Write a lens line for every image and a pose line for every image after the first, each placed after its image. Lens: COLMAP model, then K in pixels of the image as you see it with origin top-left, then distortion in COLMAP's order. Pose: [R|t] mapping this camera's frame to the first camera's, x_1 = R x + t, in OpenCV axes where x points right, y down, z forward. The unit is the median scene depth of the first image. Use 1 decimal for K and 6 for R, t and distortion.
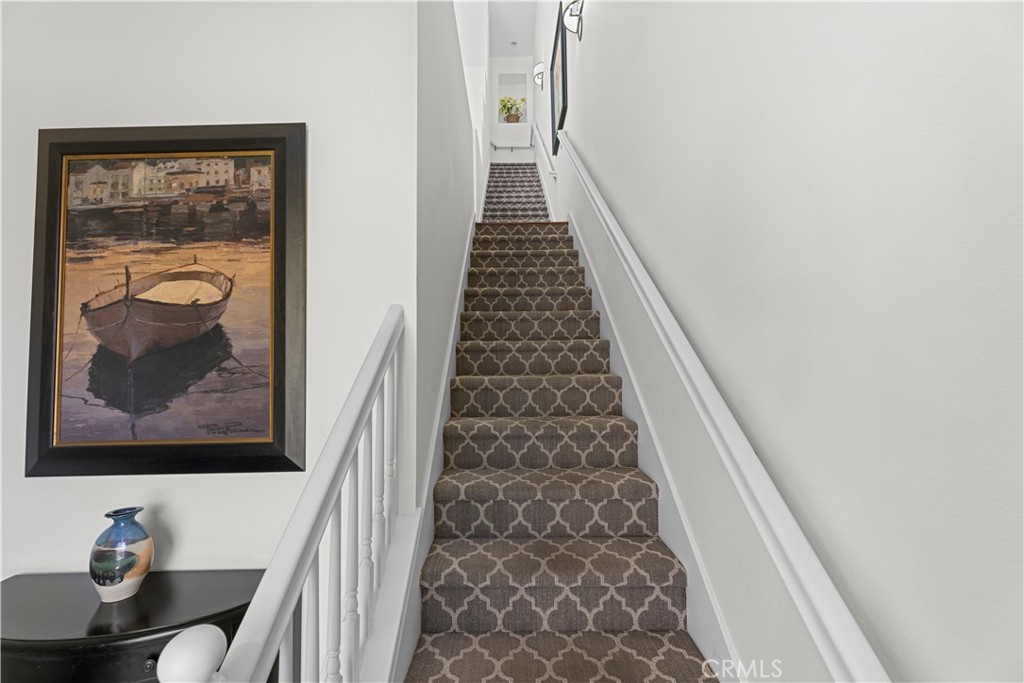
lens RADIAL K [[424.3, 0, 509.8], [0, 424.3, 330.7], [0, 0, 1]] dist [-0.000832, -0.000010]
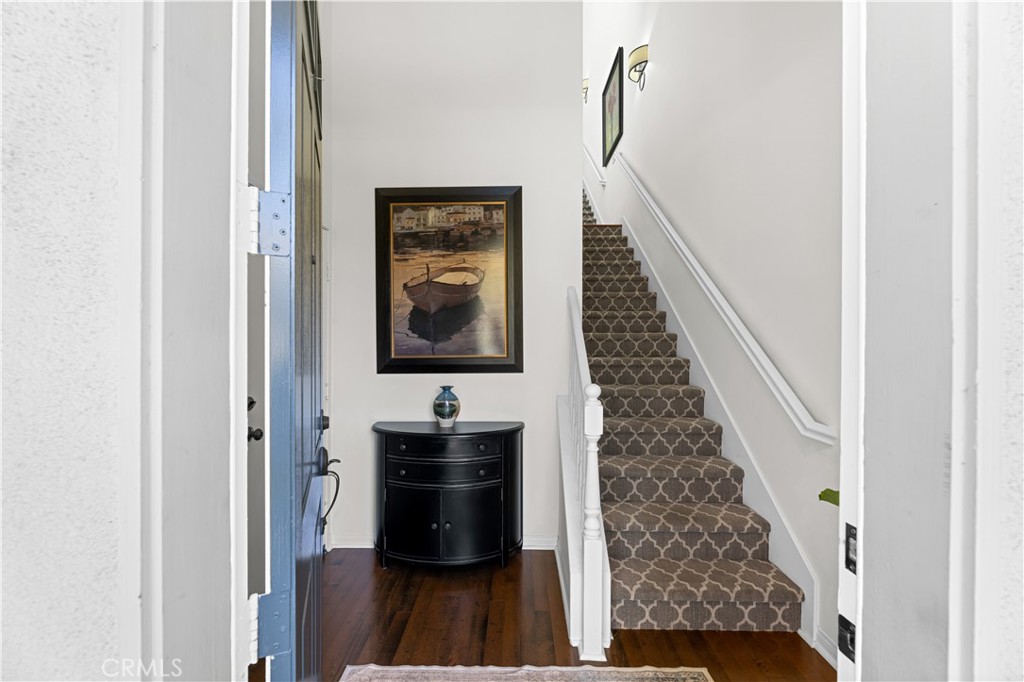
lens RADIAL K [[412.9, 0, 507.7], [0, 412.9, 338.3], [0, 0, 1]] dist [0.001135, -0.000091]
pose [[0.999655, 0.014534, -0.021891, -0.498476], [-0.013228, 0.998189, 0.058675, 0.064534], [0.022704, -0.058366, 0.998037, -0.832065]]
